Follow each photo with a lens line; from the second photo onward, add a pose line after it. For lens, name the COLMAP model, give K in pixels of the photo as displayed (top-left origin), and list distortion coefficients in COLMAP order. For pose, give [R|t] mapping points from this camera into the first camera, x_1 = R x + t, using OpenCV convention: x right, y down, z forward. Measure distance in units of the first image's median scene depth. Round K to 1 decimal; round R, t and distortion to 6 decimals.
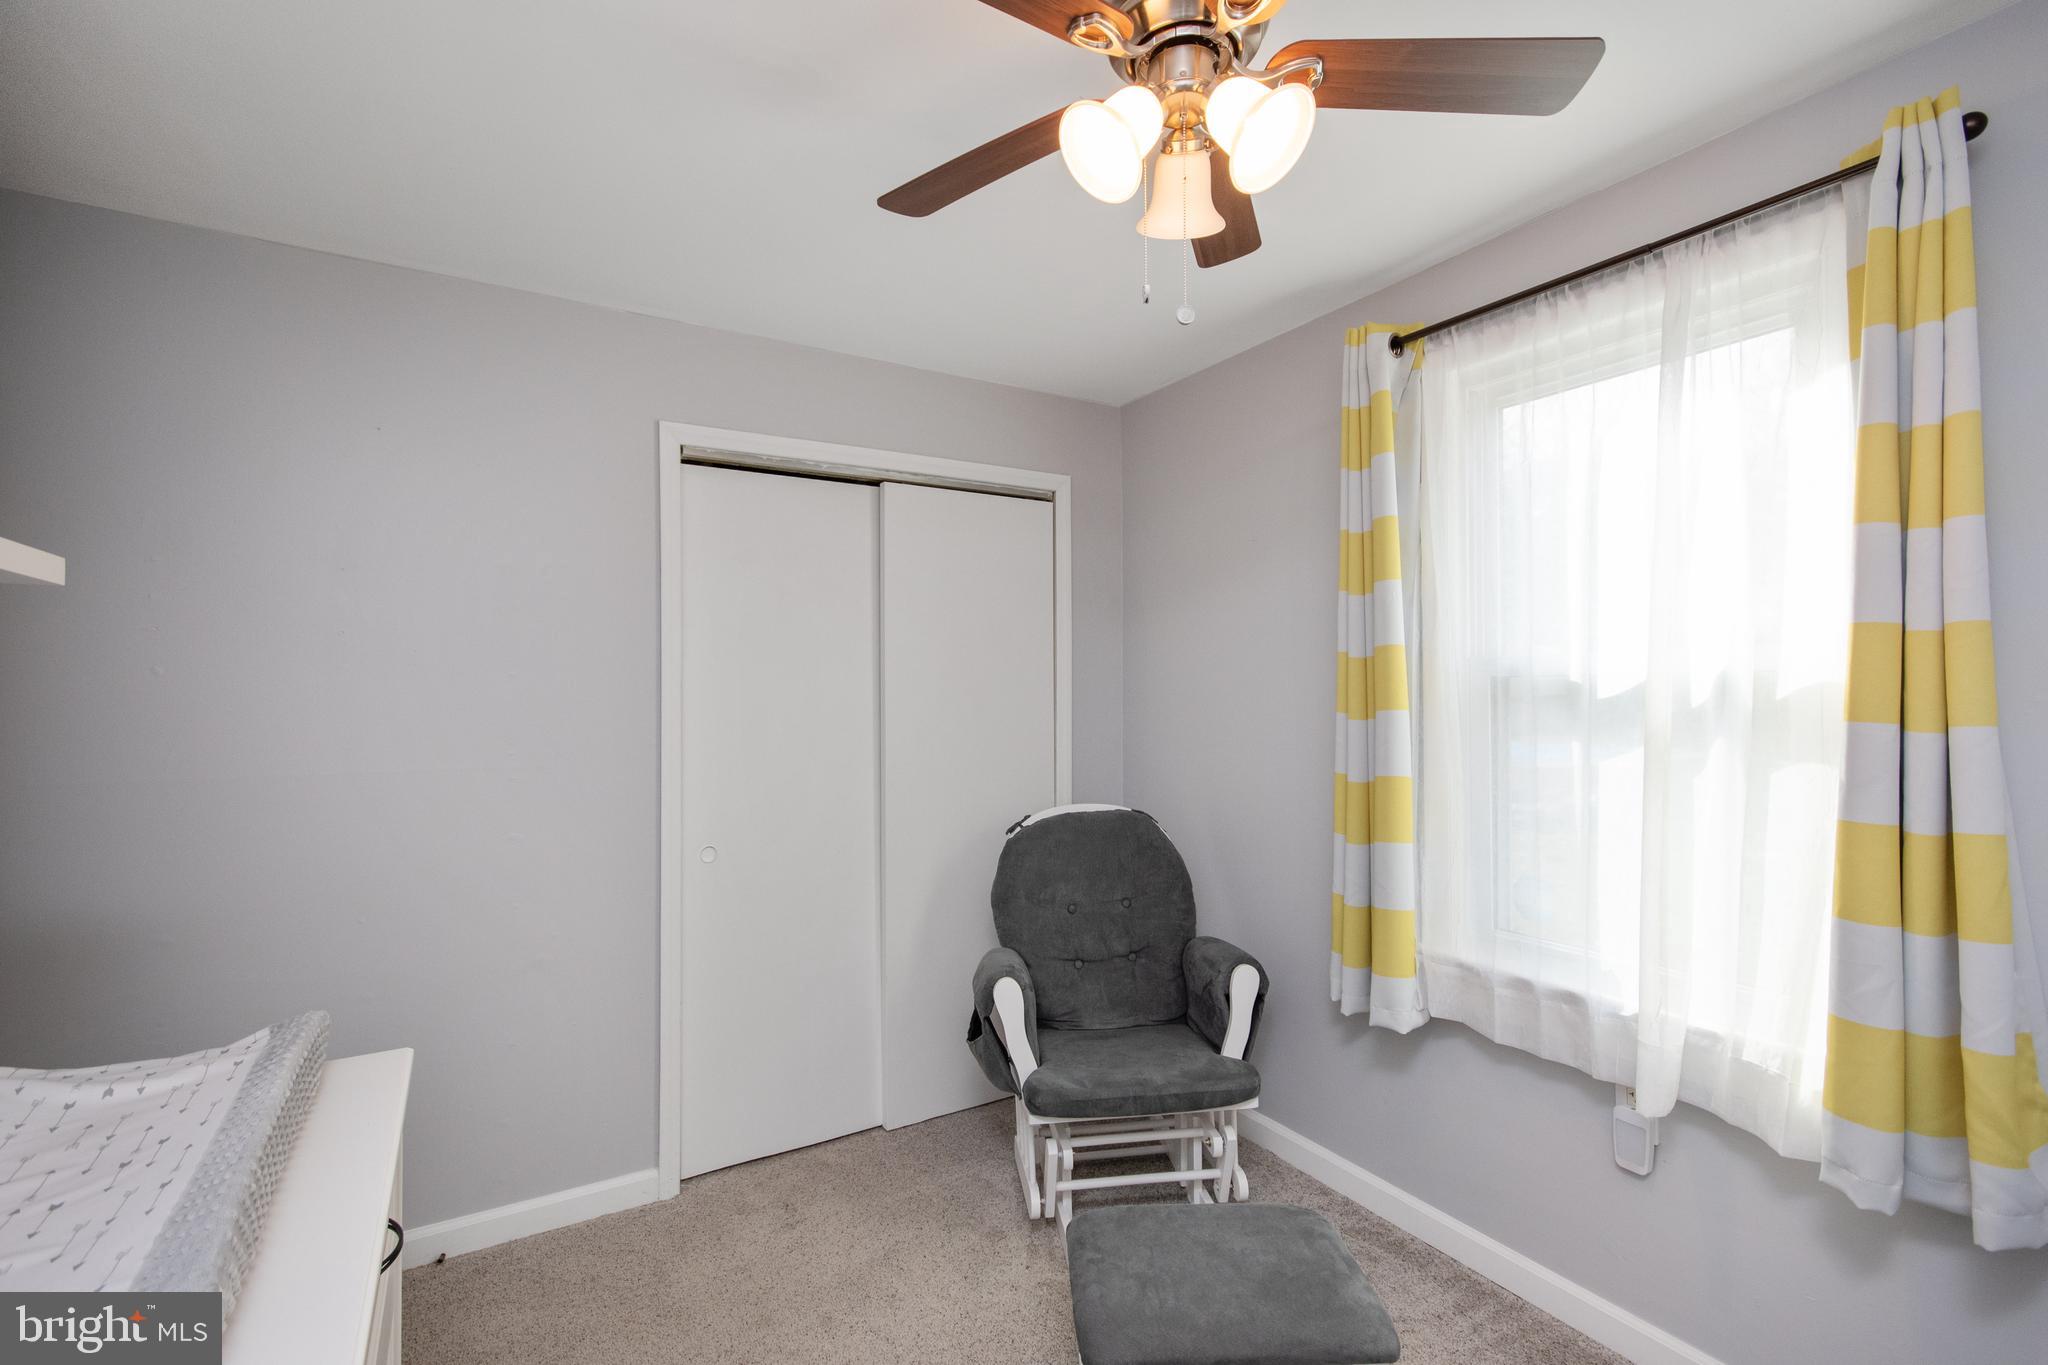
lens RADIAL K [[932.1, 0, 1039.4], [0, 932.1, 693.8], [0, 0, 1]] dist [0.009021, 0.000771]
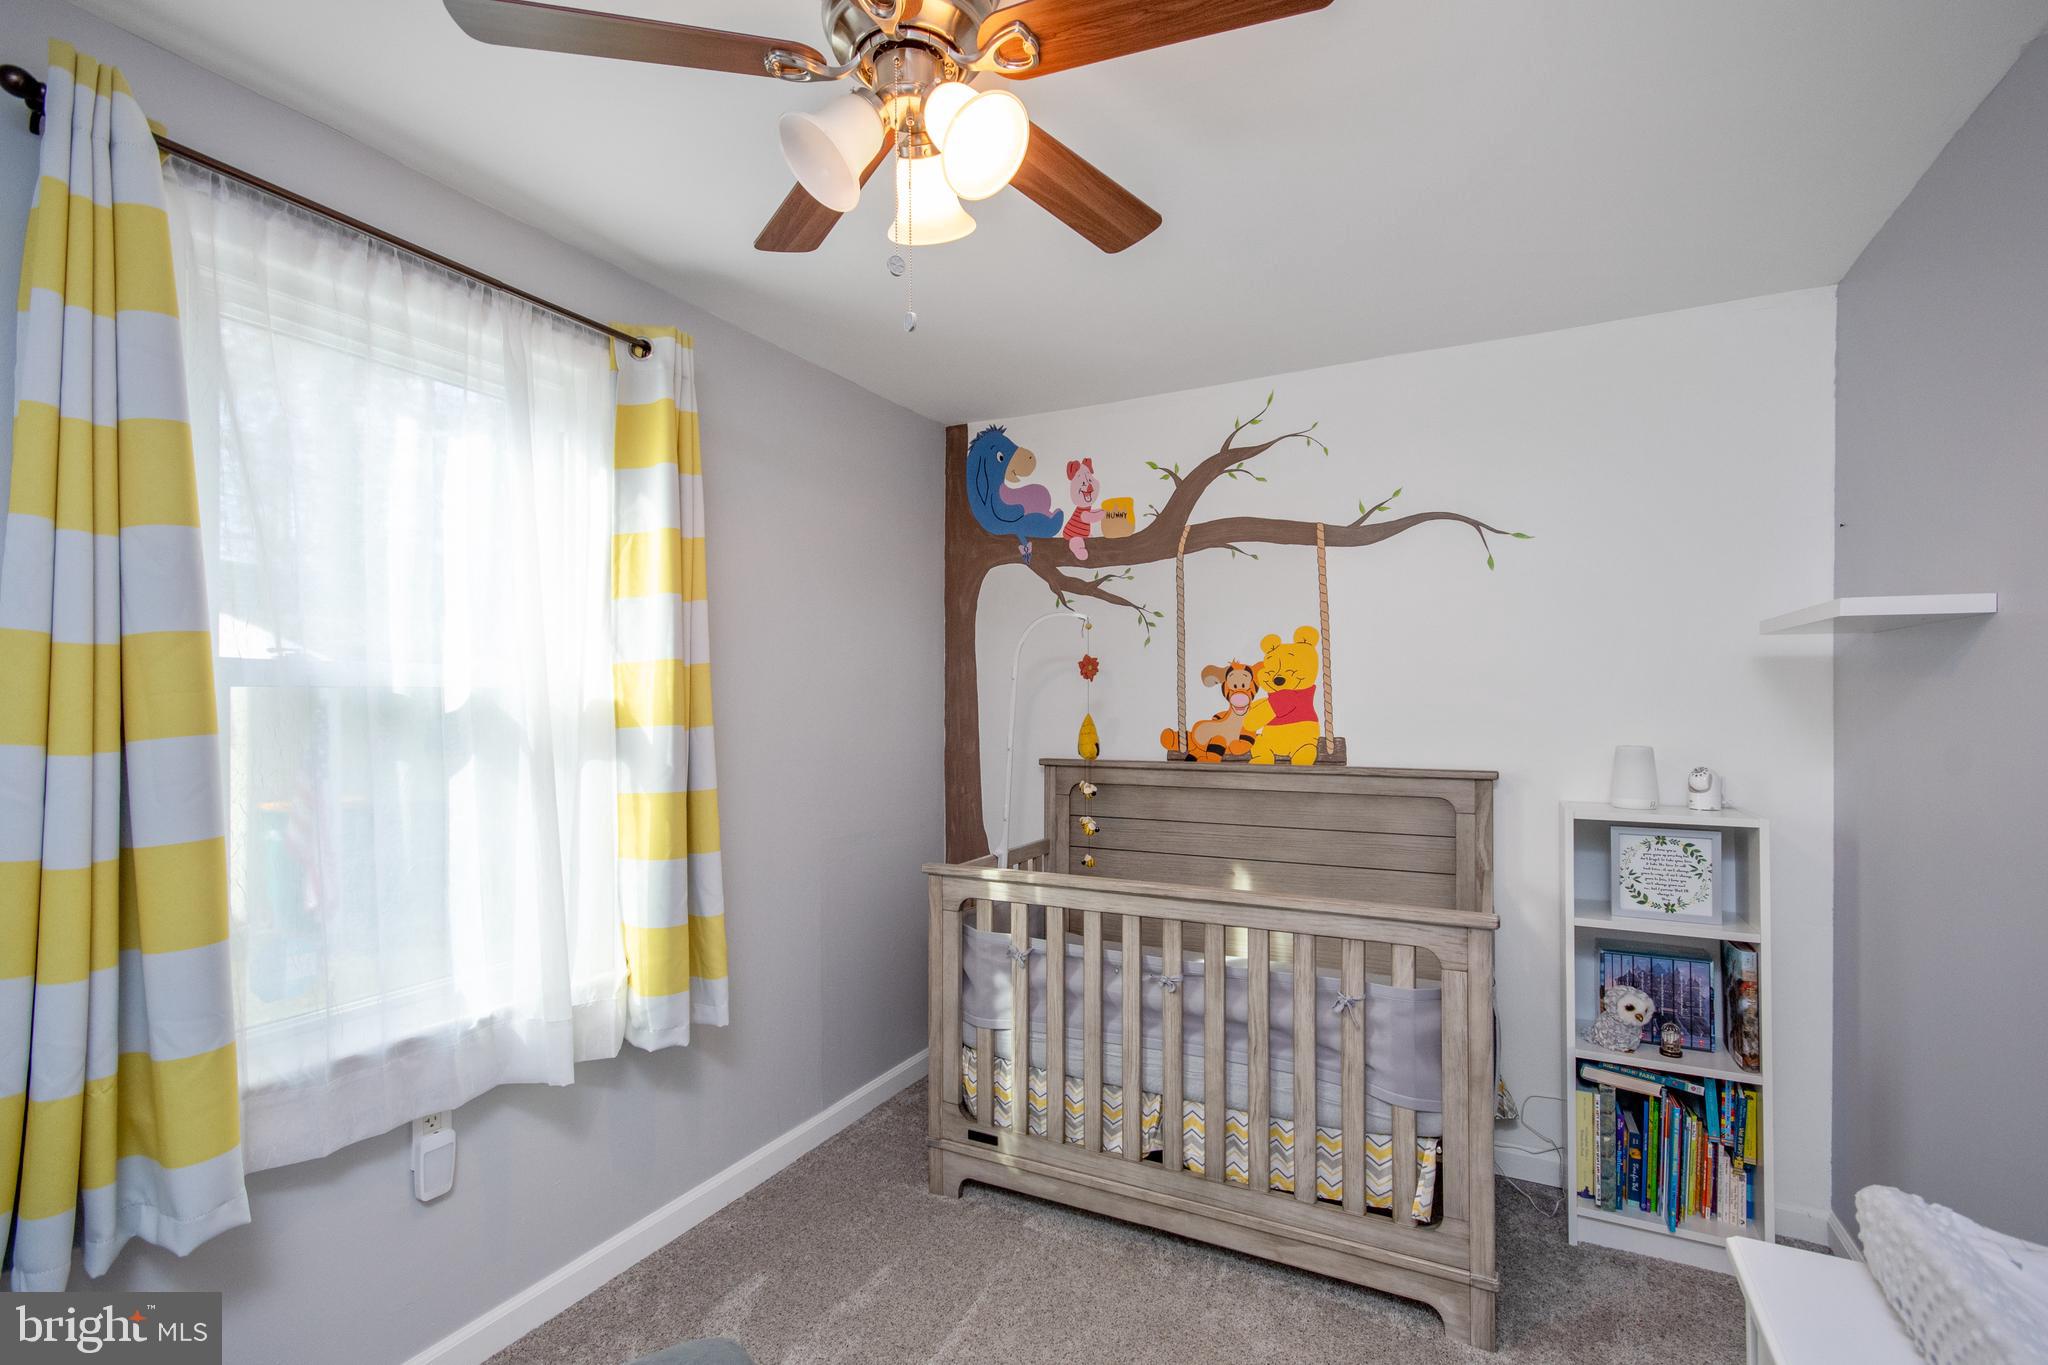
lens RADIAL K [[932.1, 0, 1039.4], [0, 932.1, 693.8], [0, 0, 1]] dist [0.009021, 0.000771]
pose [[-0.528500, 0.010487, 0.848868, -0.697686], [0.007860, 0.999941, -0.007460, -0.002587], [-0.848897, 0.002729, -0.528552, 1.295898]]
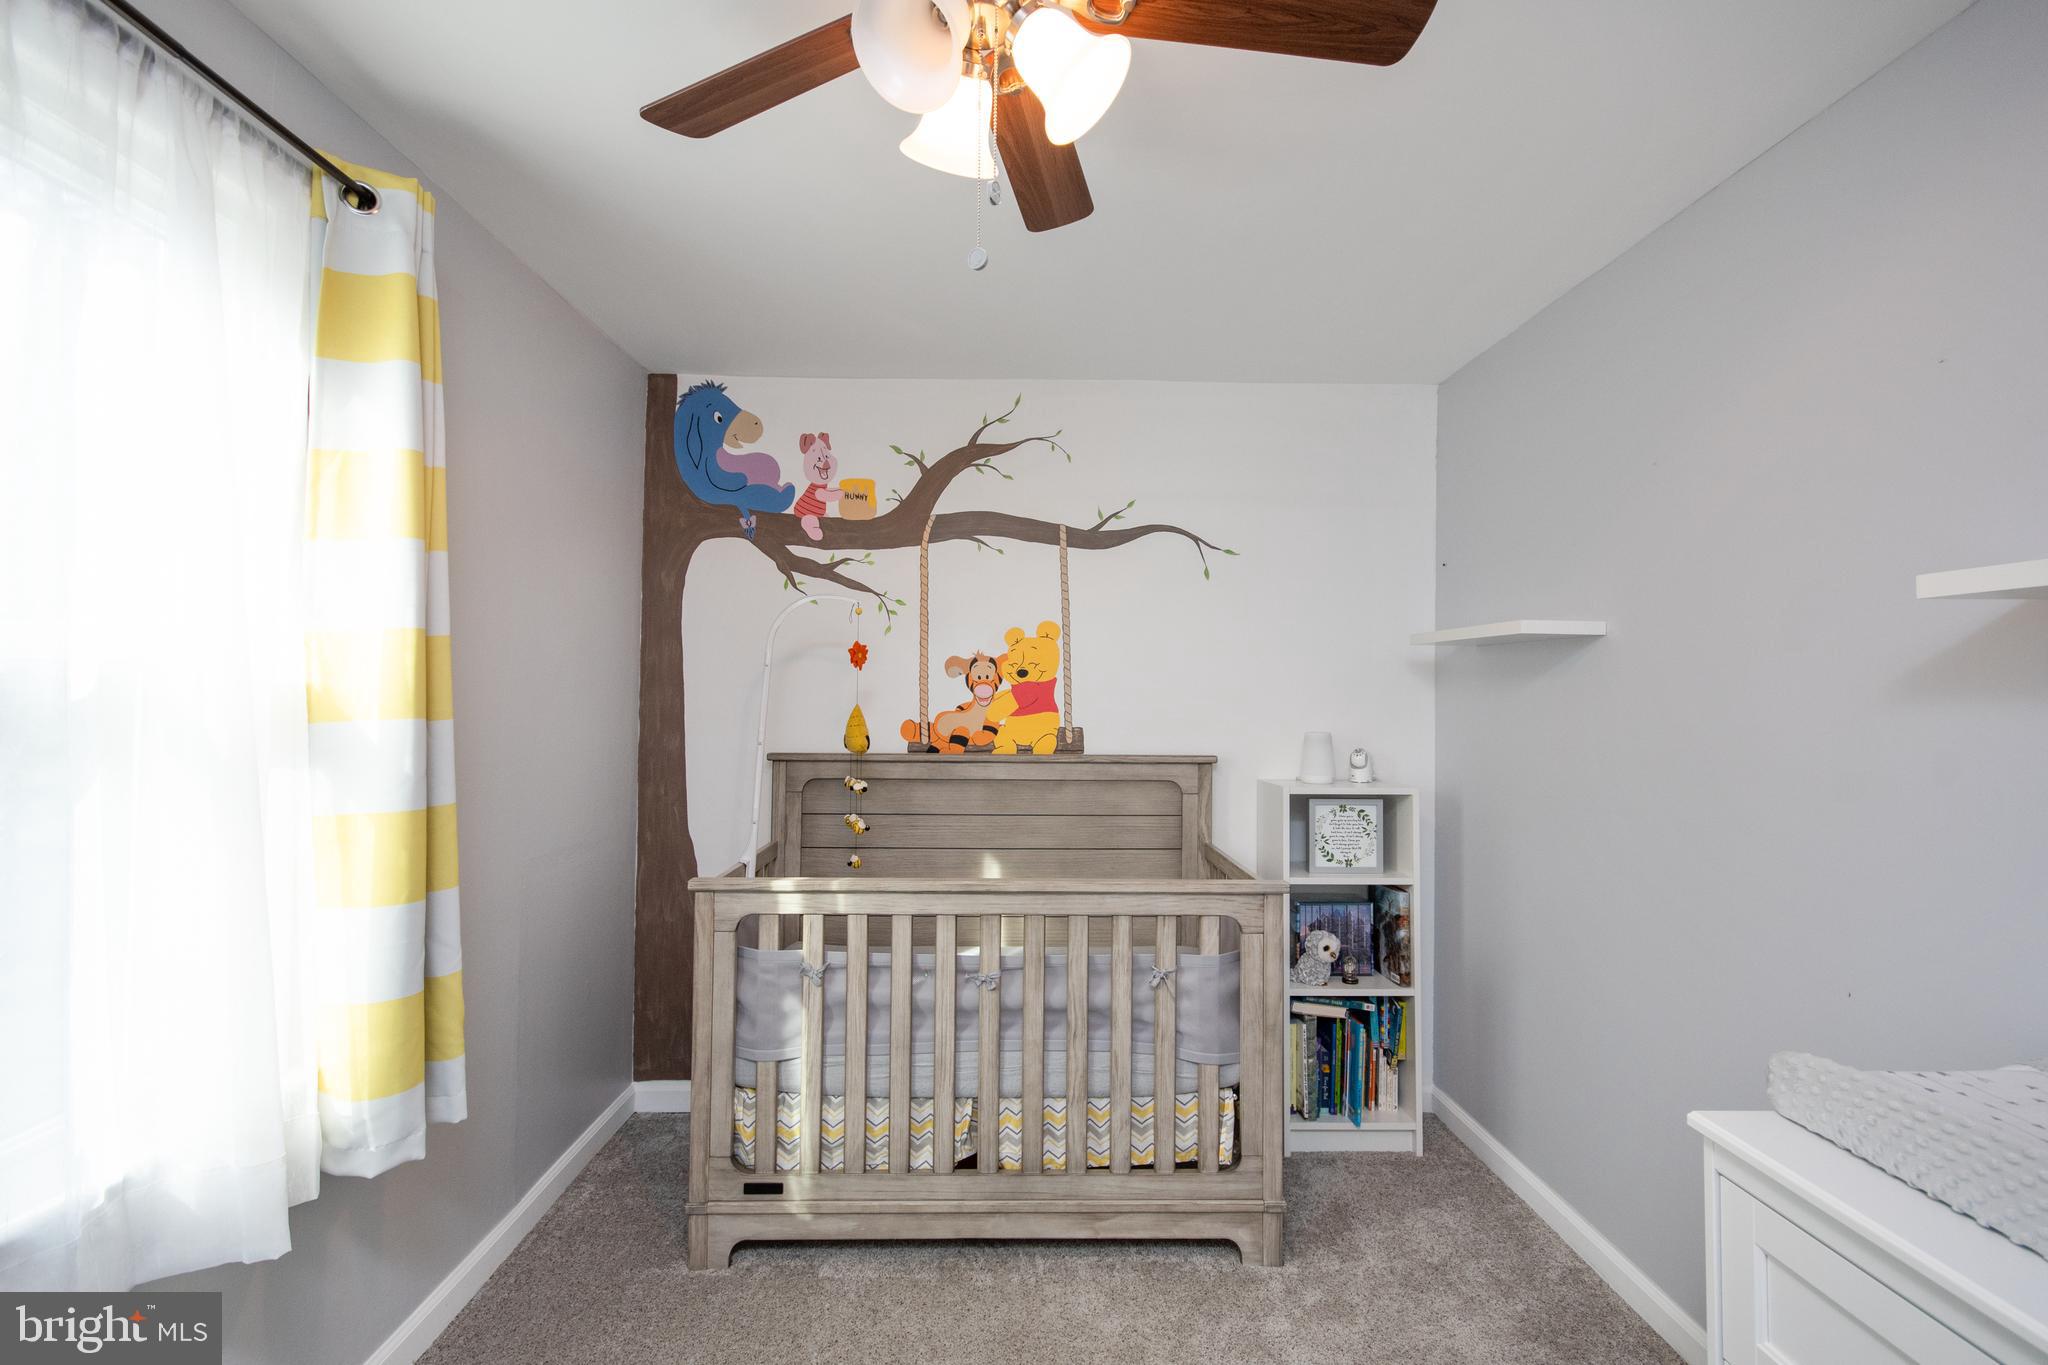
lens RADIAL K [[920.7, 0, 1022.4], [0, 920.7, 667.0], [0, 0, 1]] dist [0.007483, 0.001316]
pose [[-0.863776, 0.011174, 0.503753, -0.286910], [-0.001725, 0.999683, -0.025133, -0.003208], [-0.503874, -0.022578, -0.863482, 1.578320]]
